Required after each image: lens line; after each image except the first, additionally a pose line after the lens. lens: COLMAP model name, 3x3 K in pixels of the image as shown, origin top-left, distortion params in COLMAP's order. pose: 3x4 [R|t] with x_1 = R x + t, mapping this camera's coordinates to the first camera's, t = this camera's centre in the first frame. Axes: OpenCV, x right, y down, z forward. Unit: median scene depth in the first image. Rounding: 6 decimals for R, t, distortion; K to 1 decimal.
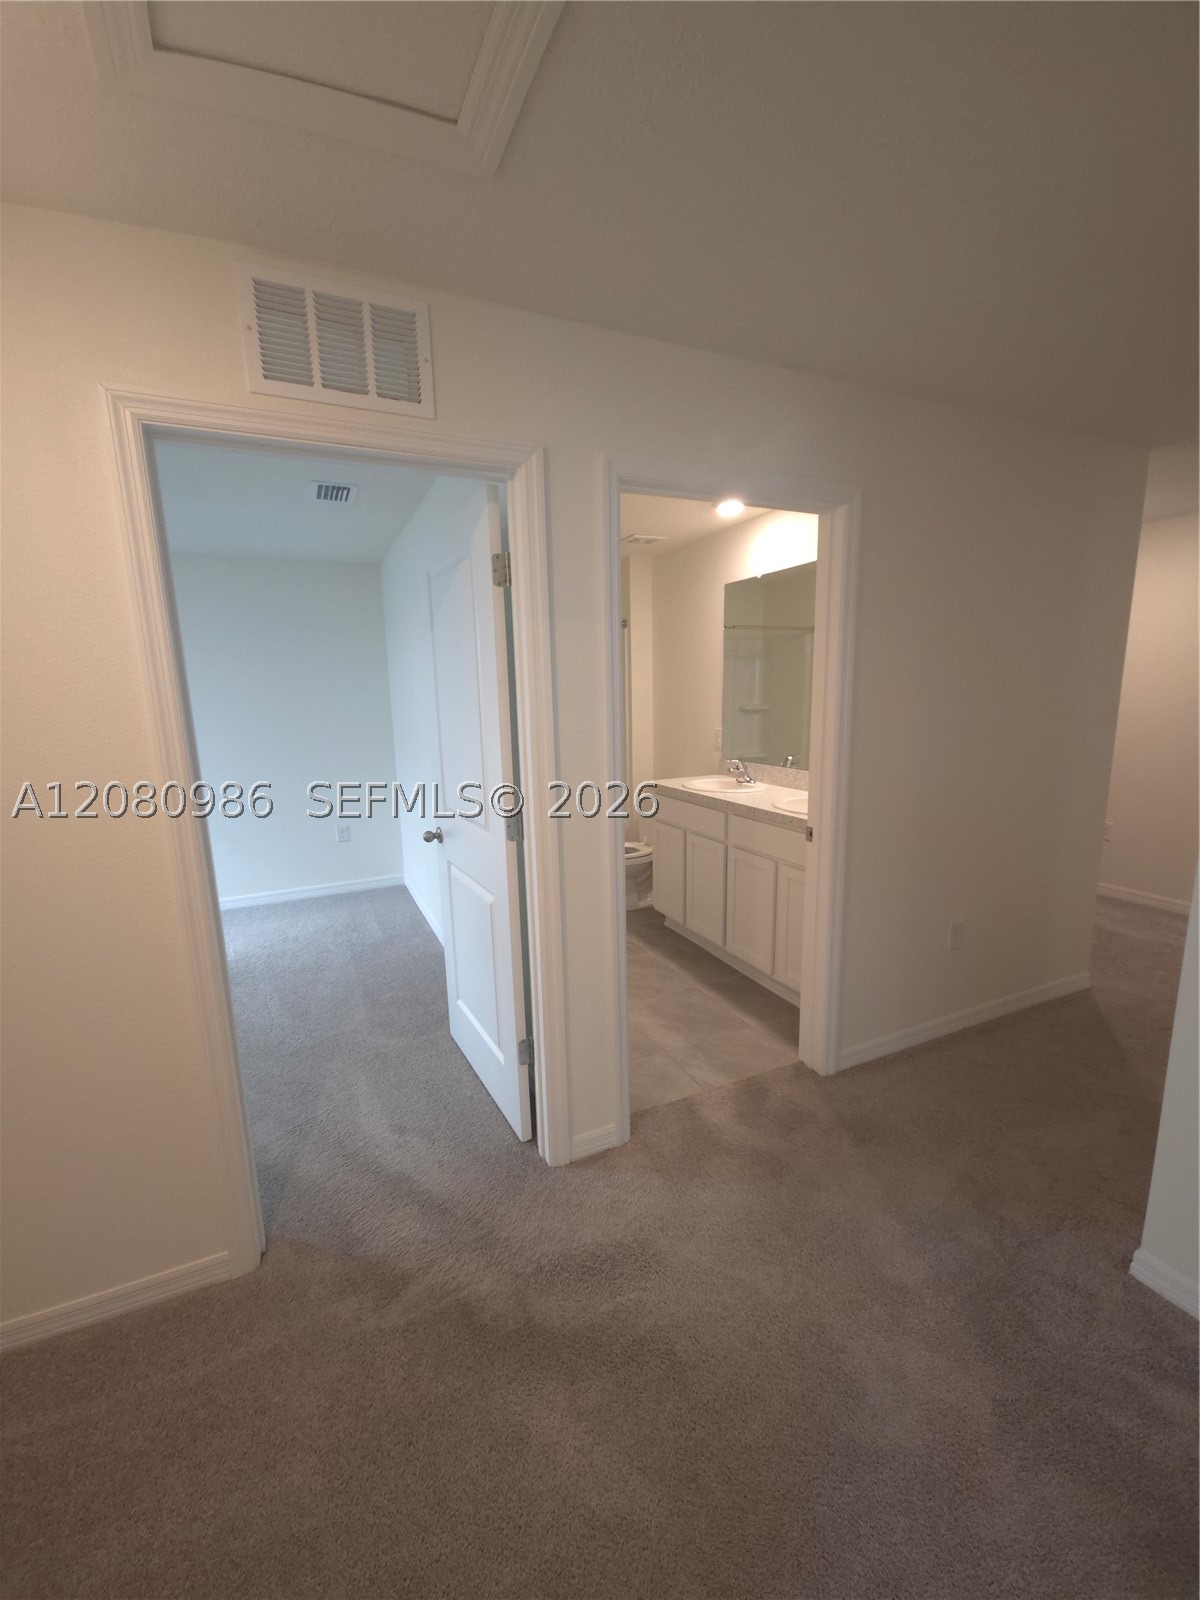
lens RADIAL K [[651.6, 0, 598.8], [0, 651.6, 802.2], [0, 0, 1]] dist [0.012681, 0.001475]
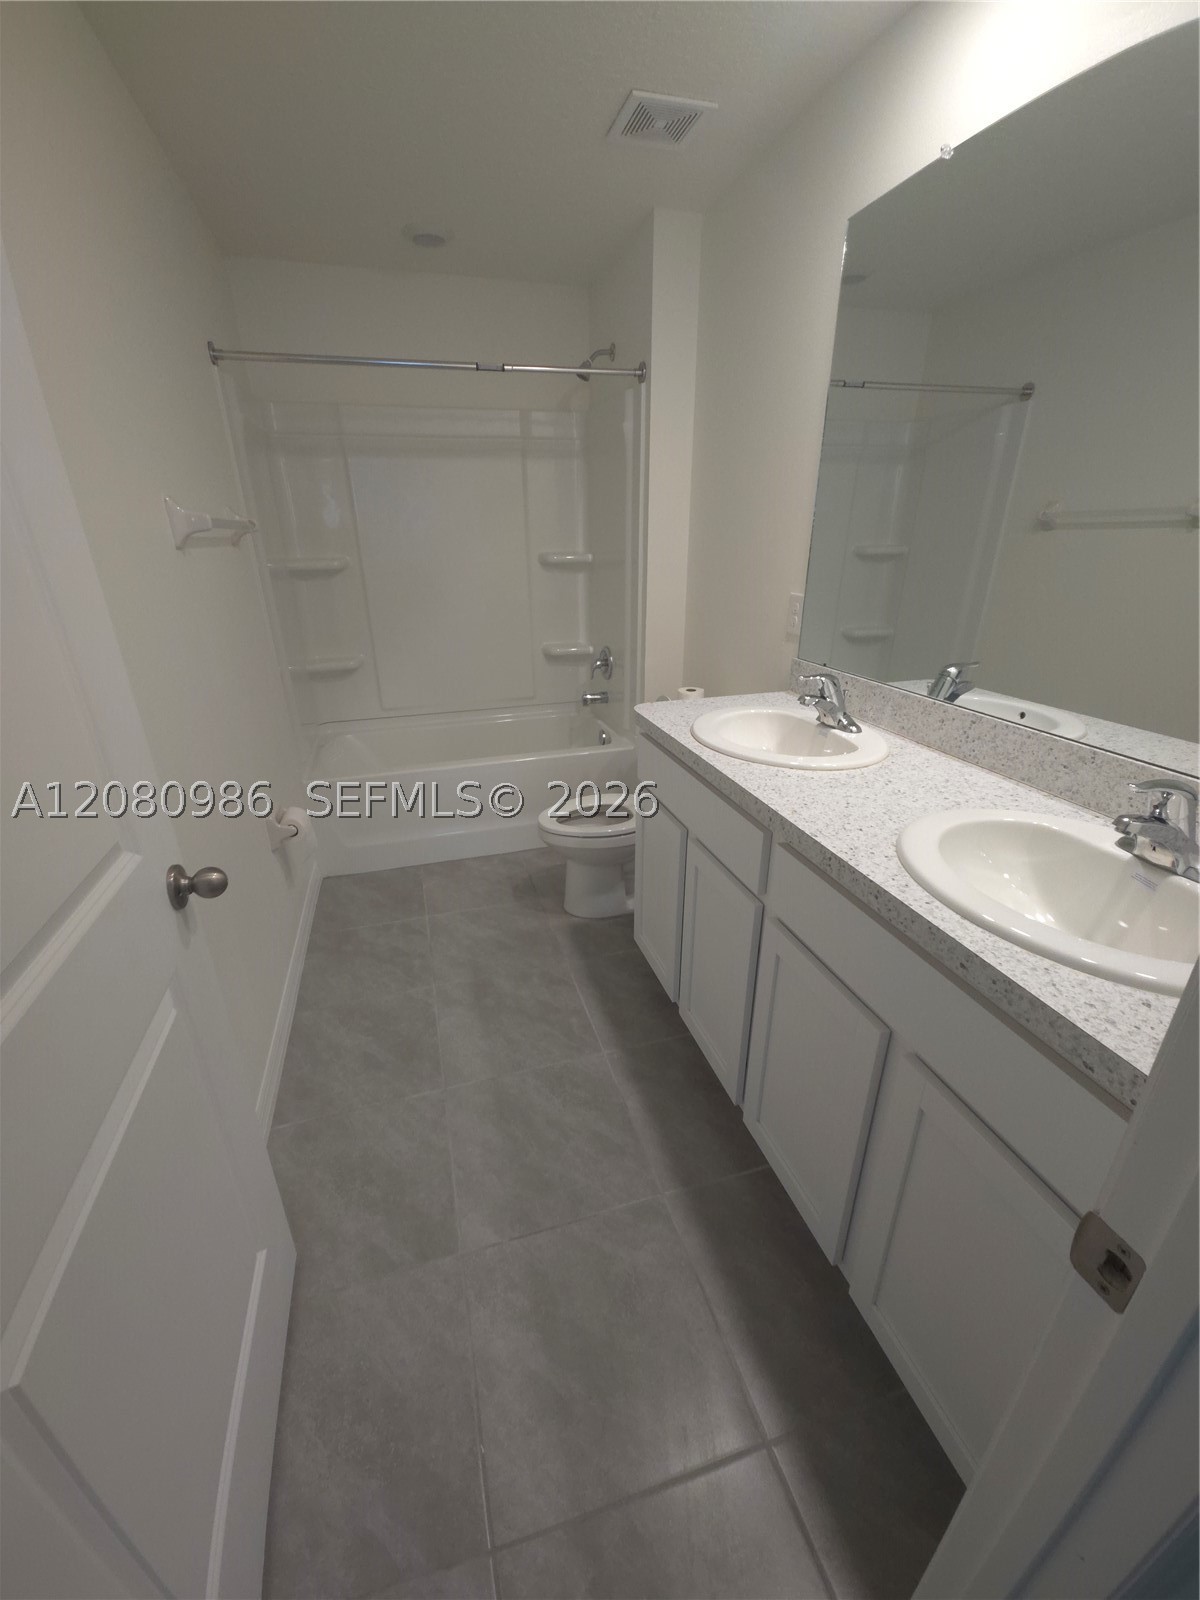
lens RADIAL K [[651.6, 0, 593.1], [0, 651.6, 809.3], [0, 0, 1]] dist [0.012681, 0.001475]
pose [[0.987448, 0.068795, -0.142171, 0.124900], [-0.034224, 0.971965, 0.232623, -0.071485], [0.154189, -0.224837, 0.962120, 0.523377]]
